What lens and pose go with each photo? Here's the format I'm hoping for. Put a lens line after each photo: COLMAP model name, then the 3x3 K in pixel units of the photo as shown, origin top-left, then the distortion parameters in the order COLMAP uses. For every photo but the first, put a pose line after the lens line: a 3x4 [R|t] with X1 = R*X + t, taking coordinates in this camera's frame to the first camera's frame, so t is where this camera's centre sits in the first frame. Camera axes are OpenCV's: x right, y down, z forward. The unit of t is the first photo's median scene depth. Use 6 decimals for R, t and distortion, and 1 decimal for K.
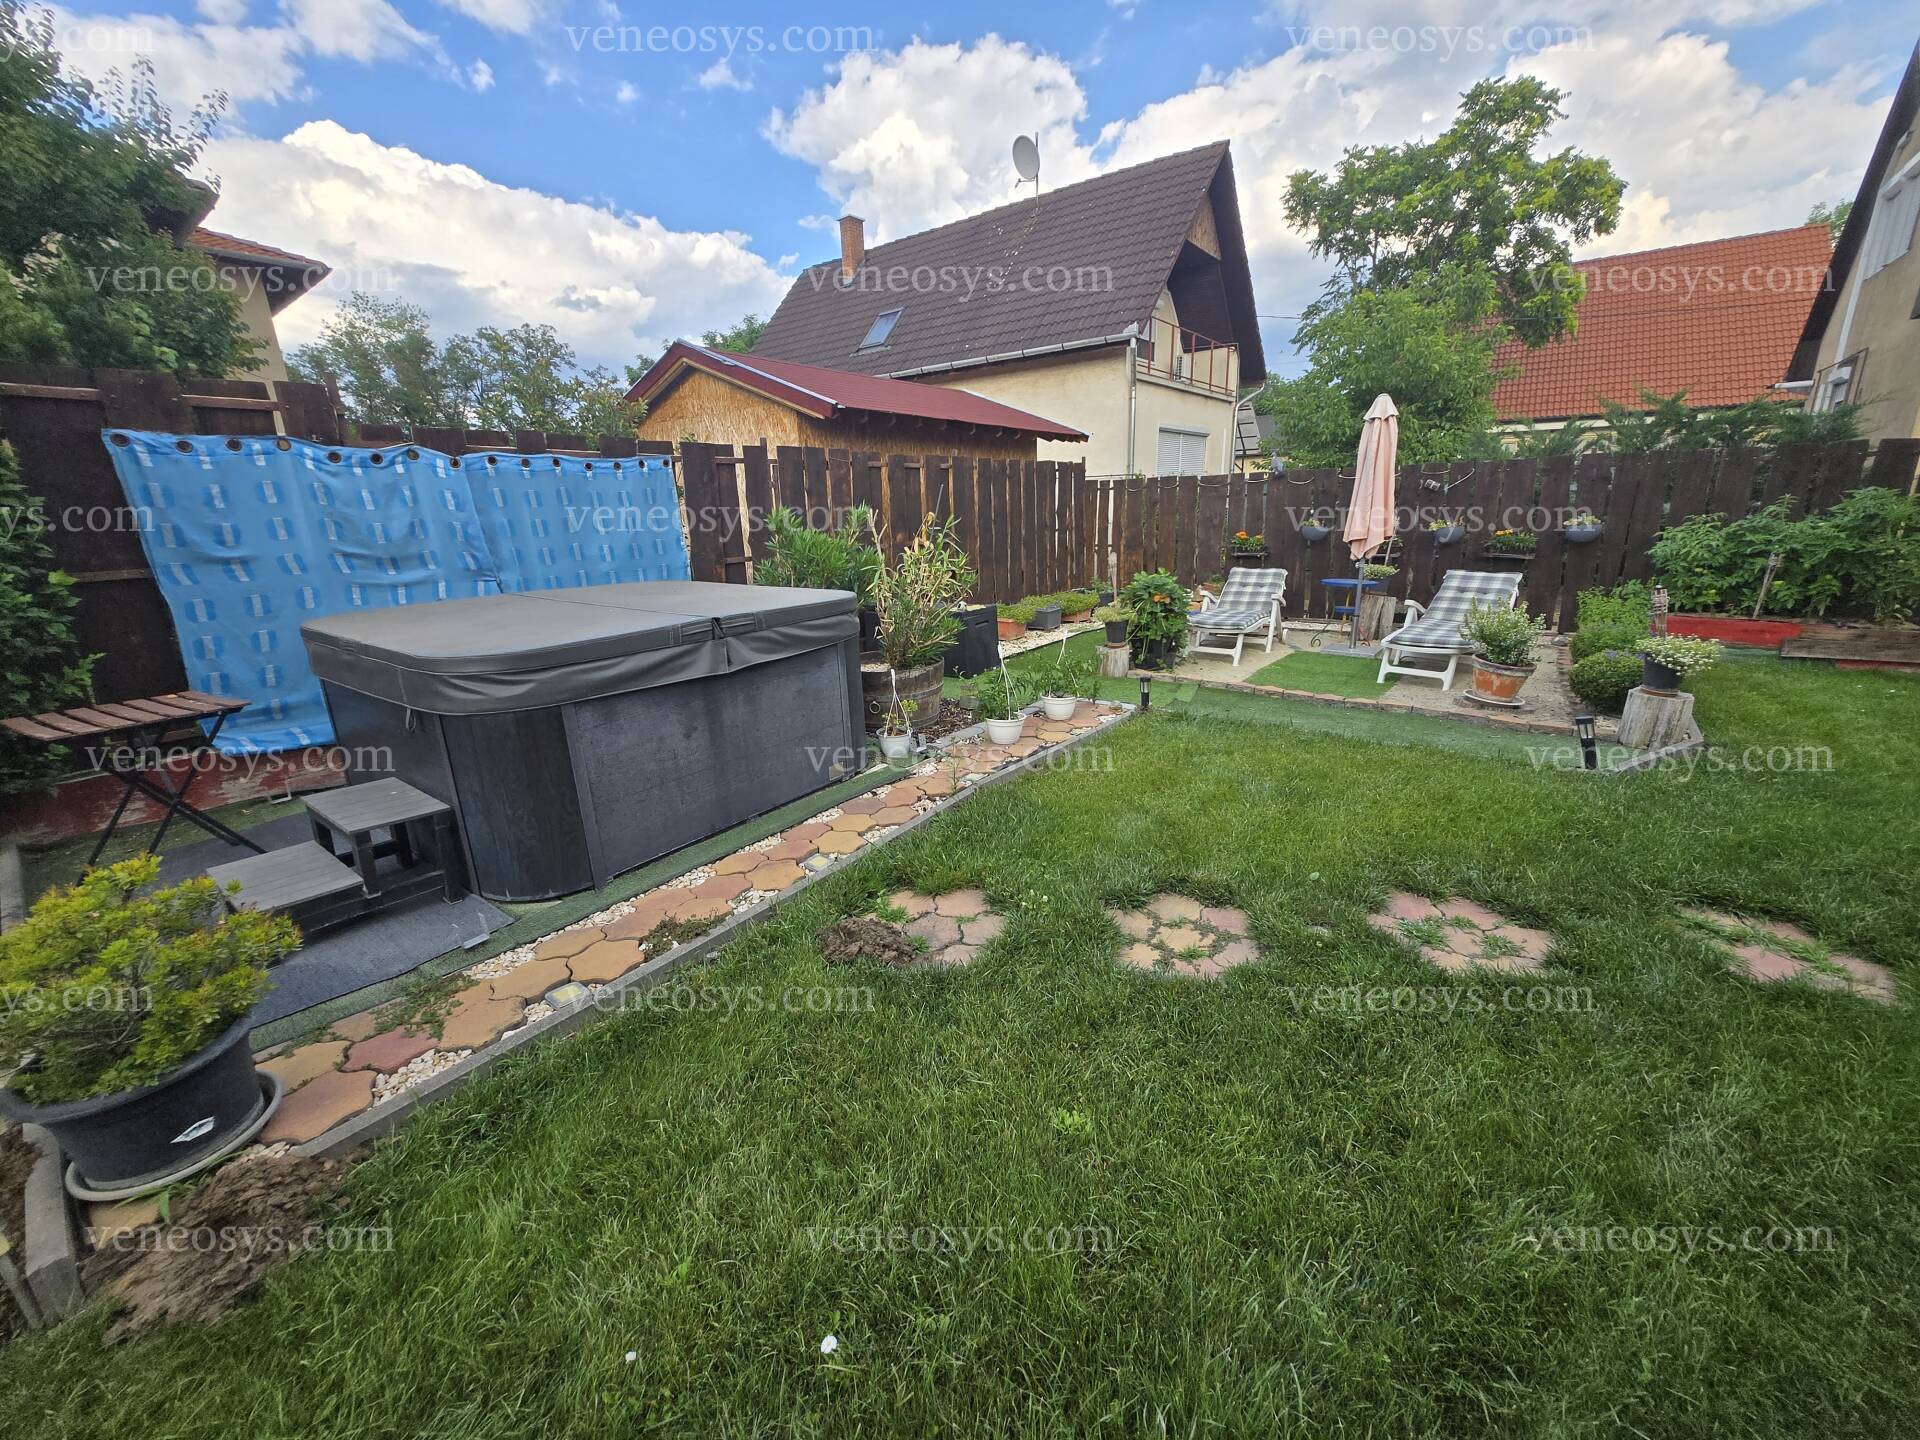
lens RADIAL K [[749.2, 0, 960.2], [0, 749.2, 713.7], [0, 0, 1]] dist [0.000722, -0.000549]
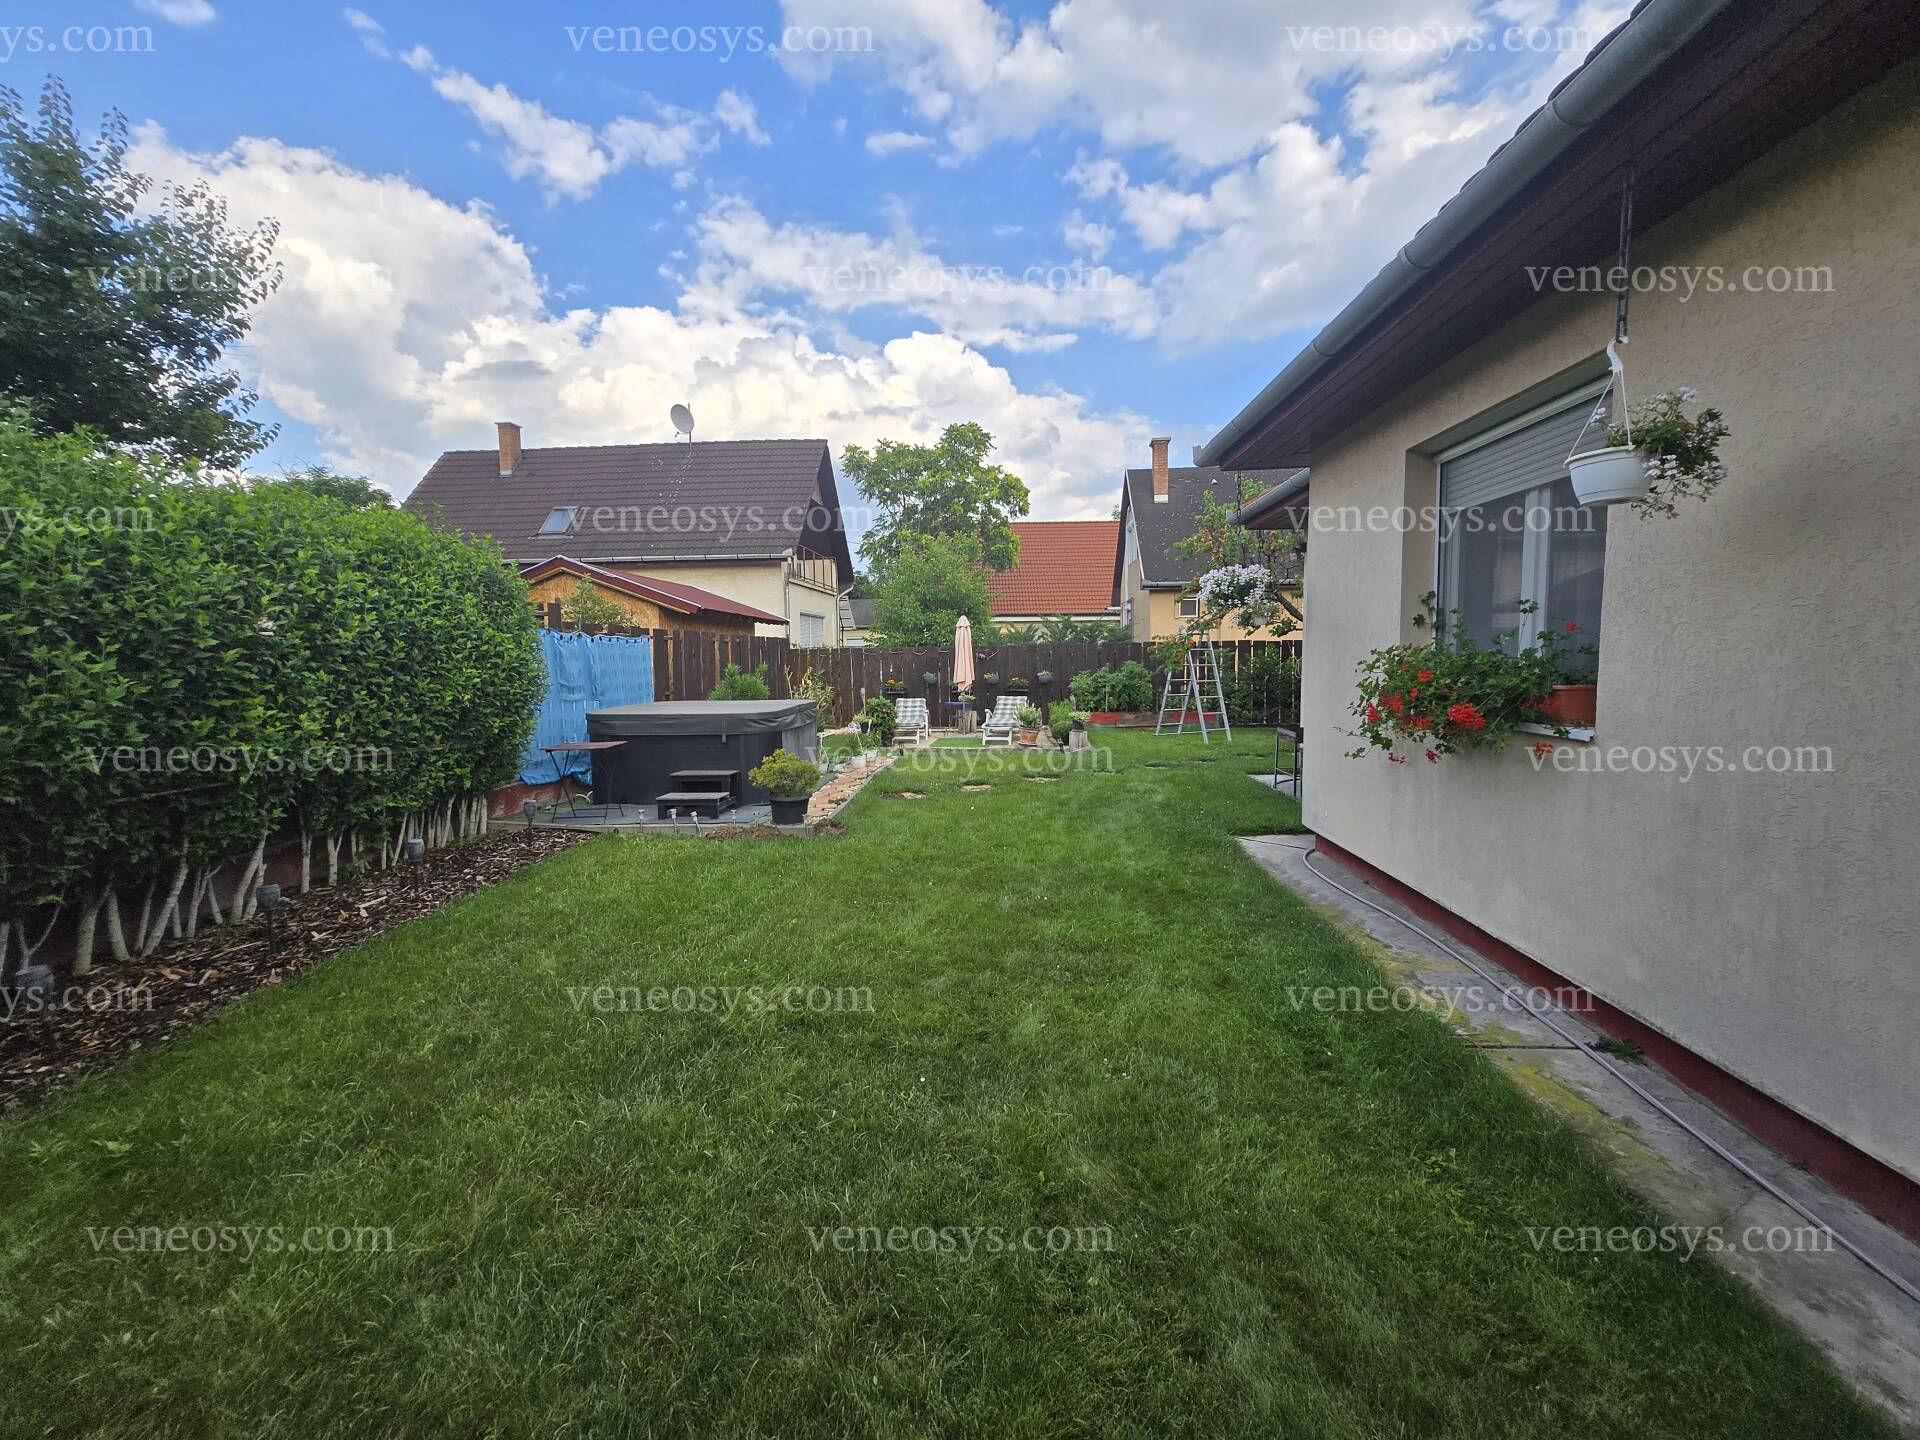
lens RADIAL K [[749.2, 0, 960.2], [0, 749.2, 713.7], [0, 0, 1]] dist [0.000722, -0.000549]
pose [[0.838143, -0.025611, 0.544848, -0.392639], [0.137185, 0.976685, -0.165124, 0.127119], [-0.527917, 0.213143, 0.822116, -0.444386]]
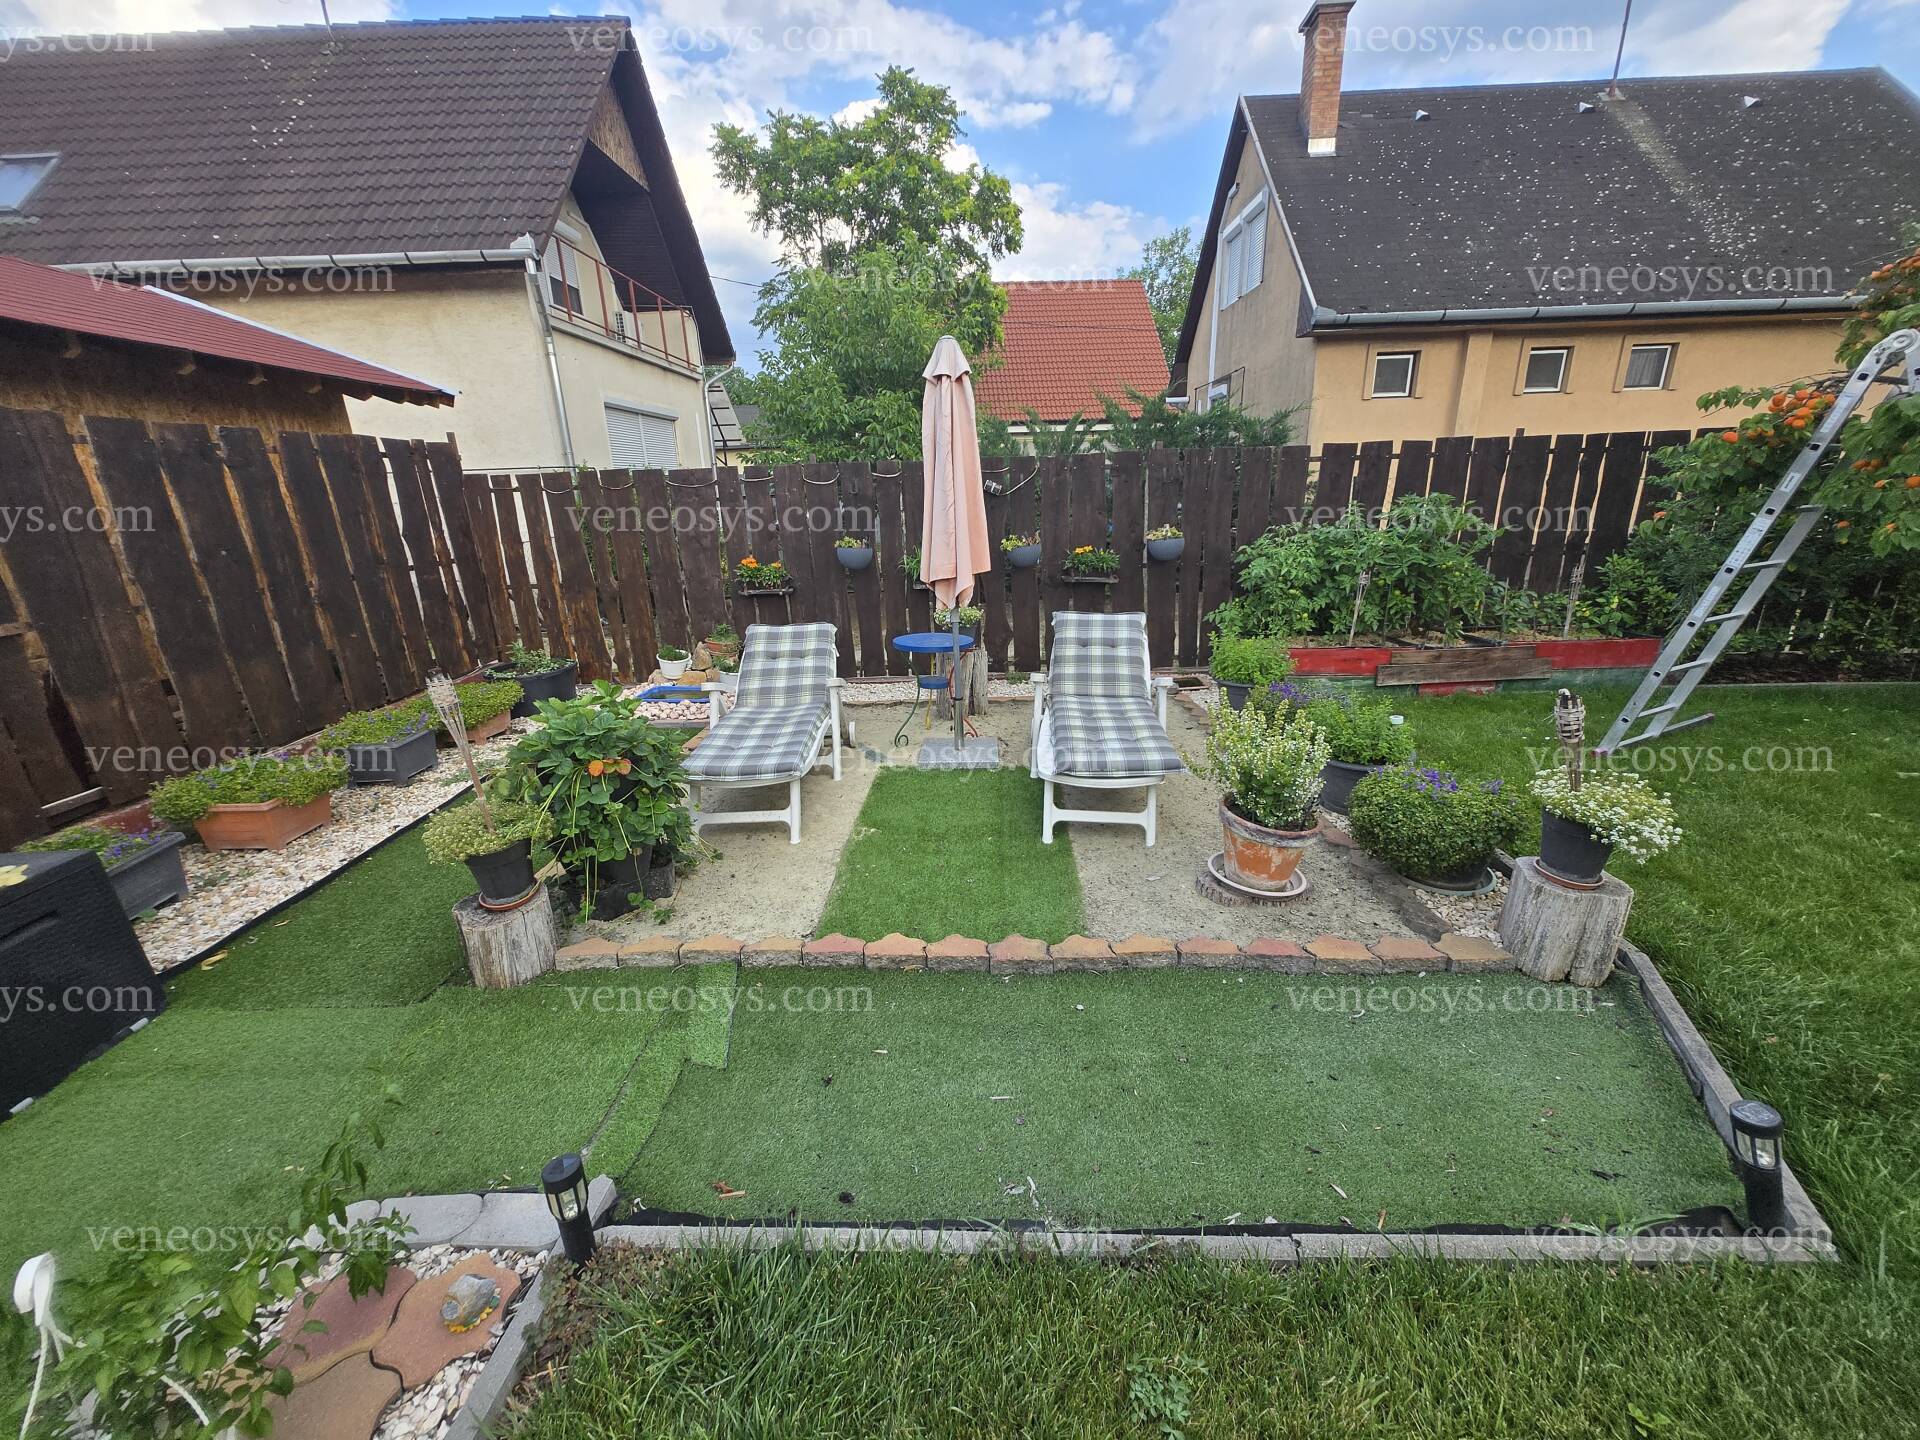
lens RADIAL K [[755.2, 0, 958.1], [0, 755.2, 717.6], [0, 0, 1]] dist [0.002334, -0.000586]
pose [[0.806893, -0.169631, 0.565818, 0.116436], [0.165677, 0.984422, 0.058861, -0.103892], [-0.566988, 0.046248, 0.822427, 0.331054]]
